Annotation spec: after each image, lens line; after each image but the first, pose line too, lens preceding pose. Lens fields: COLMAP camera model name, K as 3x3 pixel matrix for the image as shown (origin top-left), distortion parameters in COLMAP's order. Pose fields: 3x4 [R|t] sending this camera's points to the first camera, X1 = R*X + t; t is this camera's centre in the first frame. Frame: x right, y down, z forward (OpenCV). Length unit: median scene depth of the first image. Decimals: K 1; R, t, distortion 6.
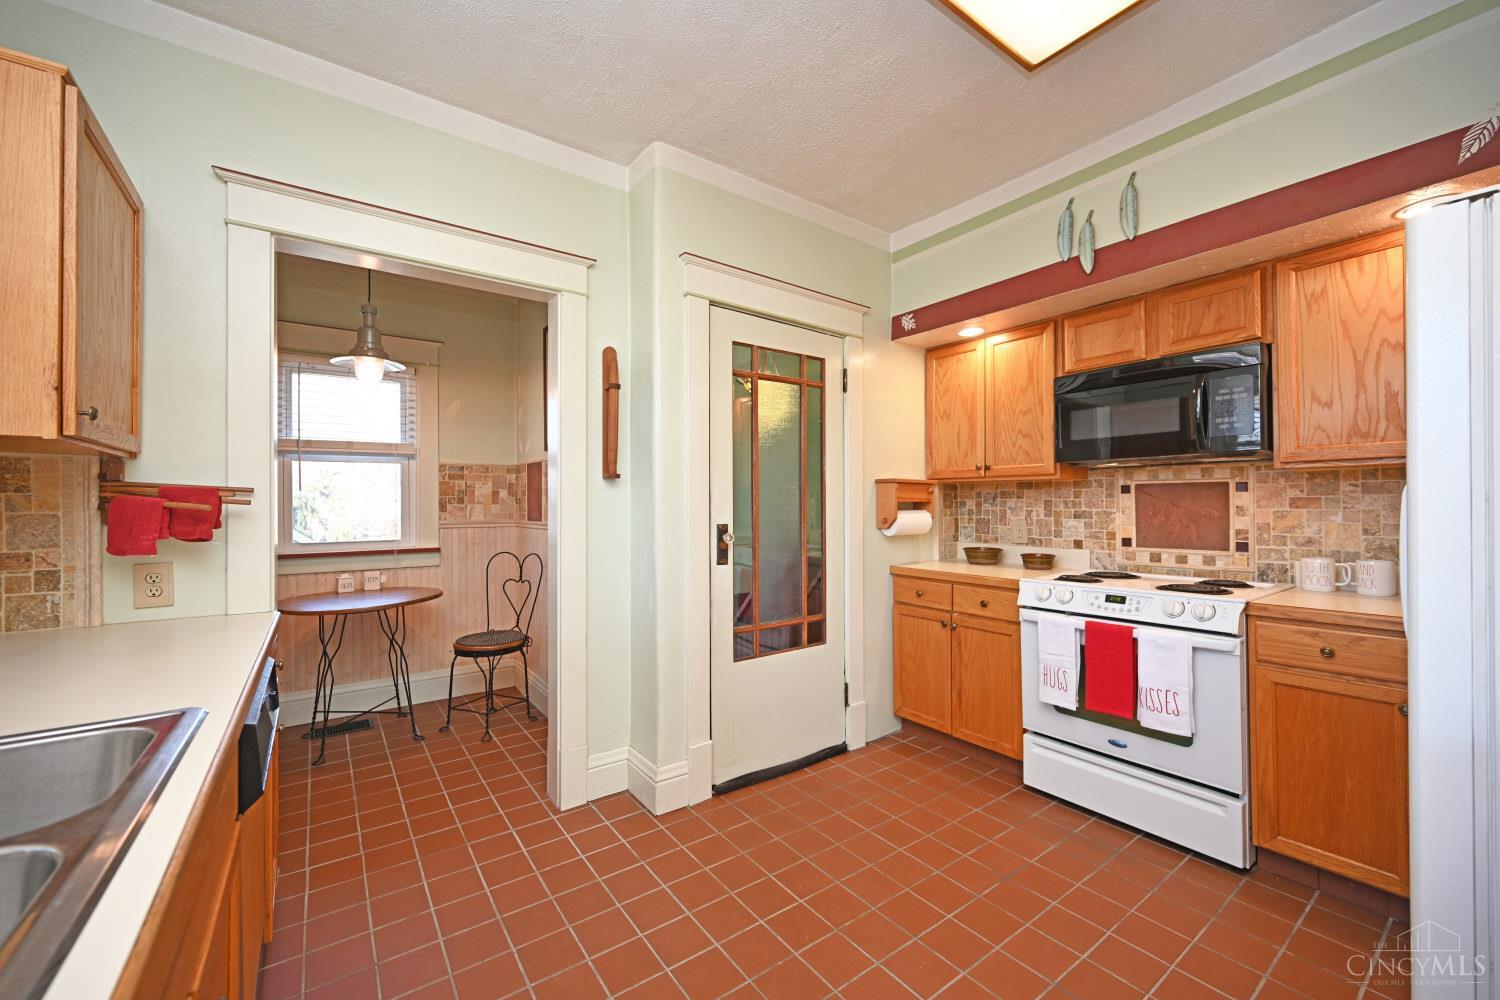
lens RADIAL K [[591.6, 0, 746.9], [0, 591.6, 501.6], [0, 0, 1]] dist [-0.000823, -0.000290]
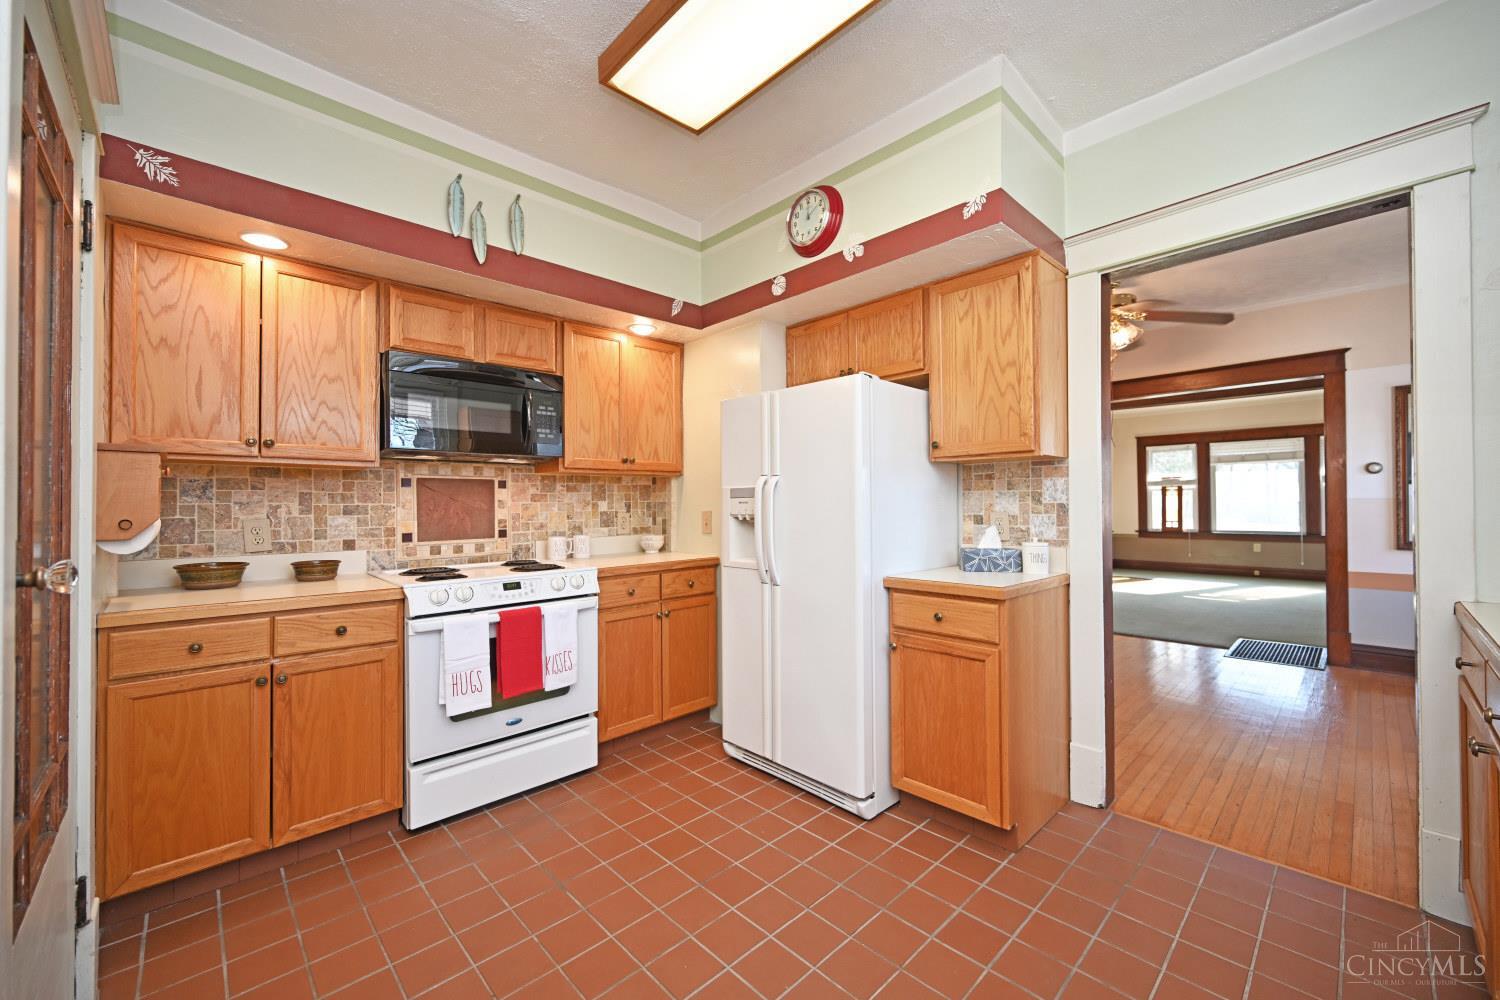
lens RADIAL K [[592.5, 0, 750.0], [0, 592.5, 500.0], [0, 0, 1]] dist [0.000238, 0.000056]
pose [[-0.139652, 0.009753, 0.990153, -0.391260], [0.000684, 0.999952, -0.009753, 0.016984], [-0.990200, -0.000685, -0.139652, 0.581031]]
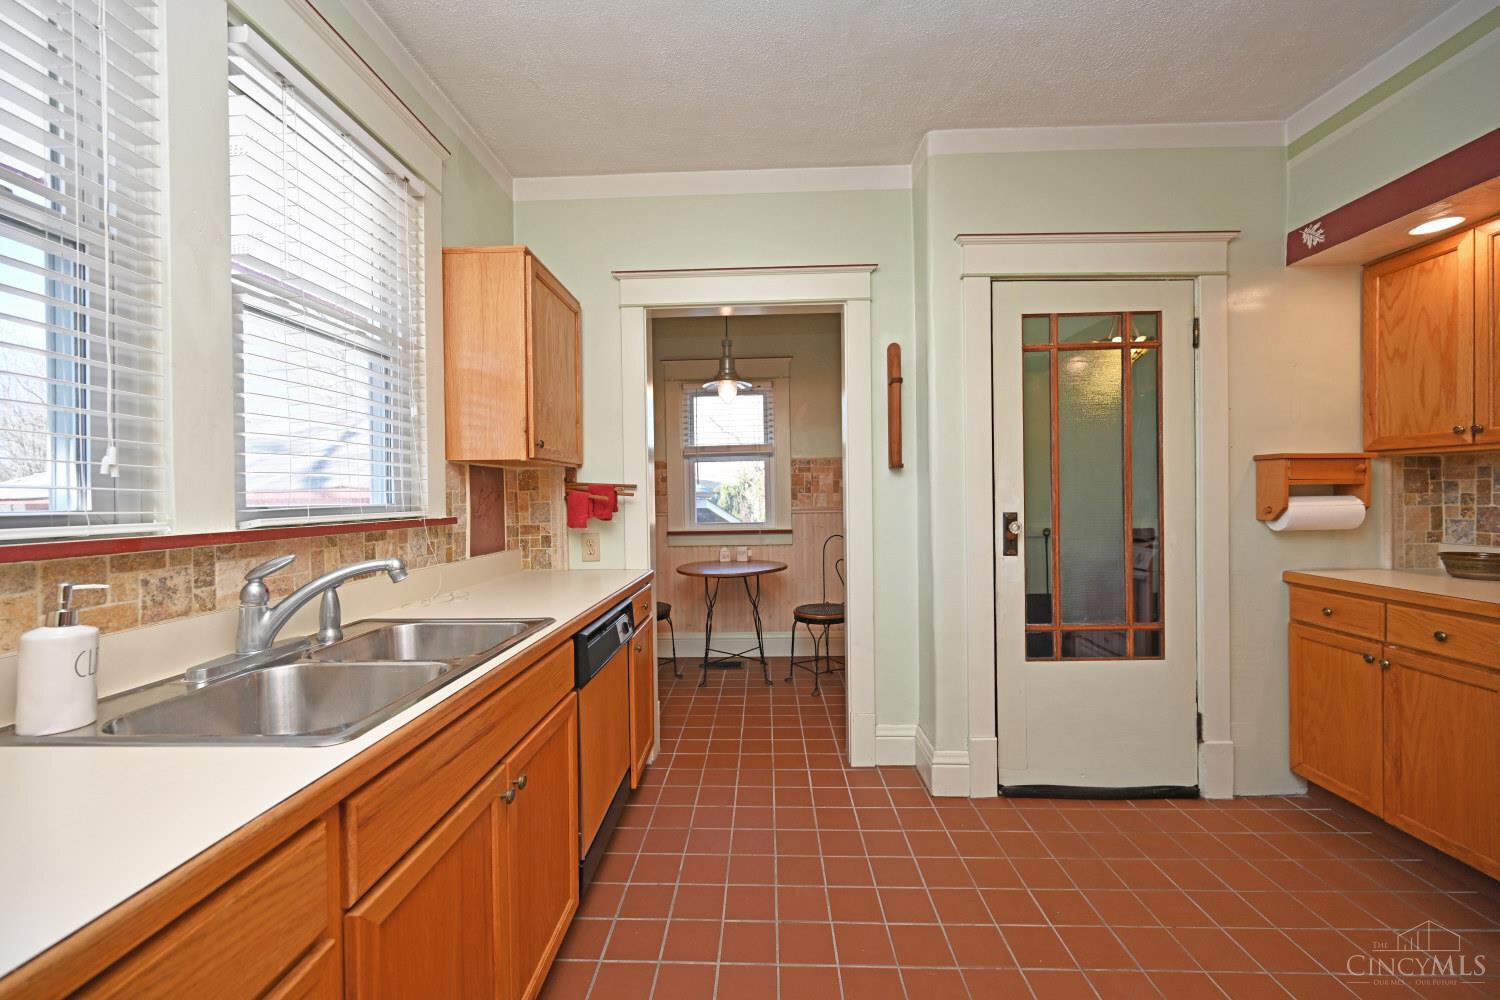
lens RADIAL K [[592.5, 0, 750.0], [0, 592.5, 500.0], [0, 0, 1]] dist [0.000238, 0.000056]
pose [[0.792229, -0.001950, -0.610221, 0.187155], [0.014433, 0.999775, 0.015543, -0.002319], [0.610053, -0.021121, 0.792079, 0.002249]]
